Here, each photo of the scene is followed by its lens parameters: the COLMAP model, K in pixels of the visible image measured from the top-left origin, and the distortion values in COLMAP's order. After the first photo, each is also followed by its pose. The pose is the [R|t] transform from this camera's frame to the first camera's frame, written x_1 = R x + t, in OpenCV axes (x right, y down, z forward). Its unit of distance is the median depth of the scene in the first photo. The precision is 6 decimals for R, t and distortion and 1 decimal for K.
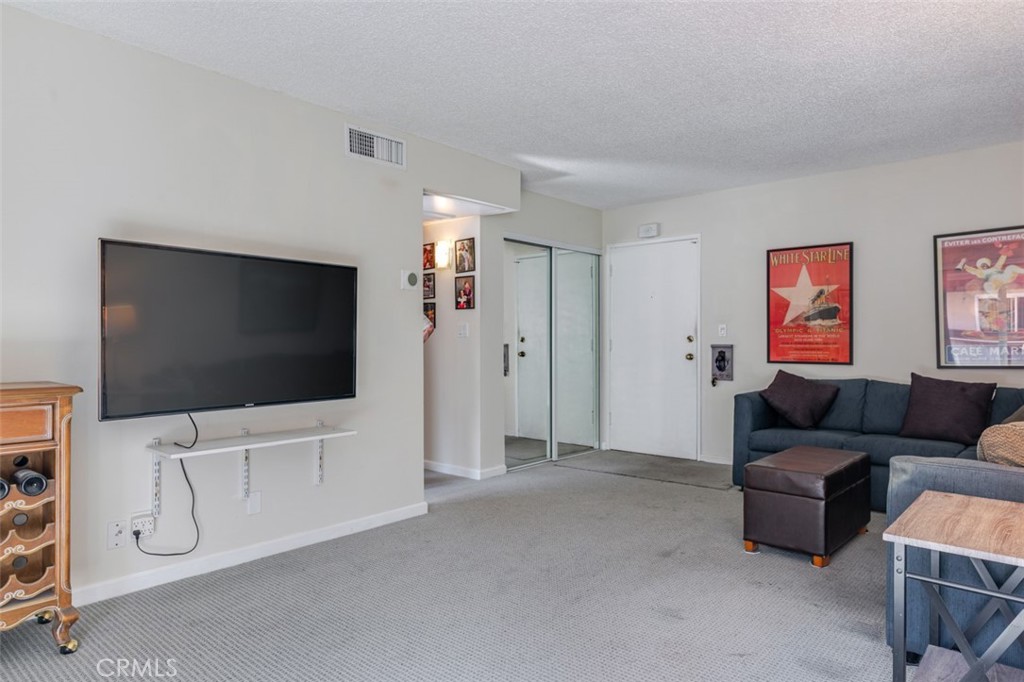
lens RADIAL K [[631.5, 0, 512.0], [0, 631.5, 341.0], [0, 0, 1]] dist [-0.000474, -0.000167]
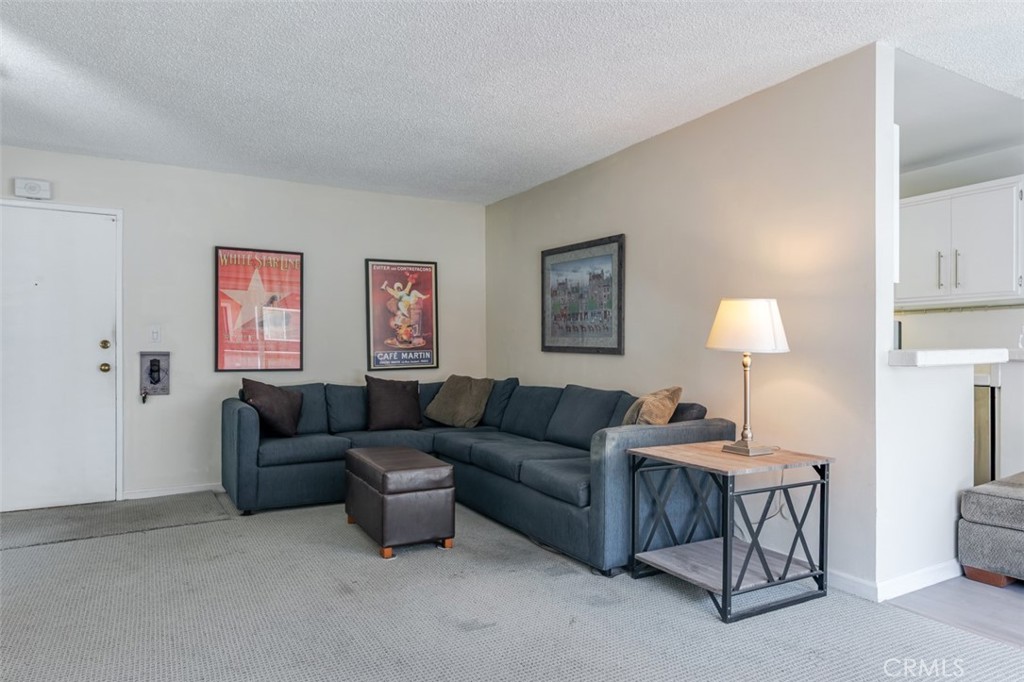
lens RADIAL K [[641.0, 0, 510.2], [0, 641.0, 347.7], [0, 0, 1]] dist [0.000116, 0.000250]
pose [[0.317626, 0.005262, 0.948201, -0.368014], [-0.001174, 0.999986, -0.005156, 0.005085], [-0.948215, 0.000524, 0.317628, 0.352270]]
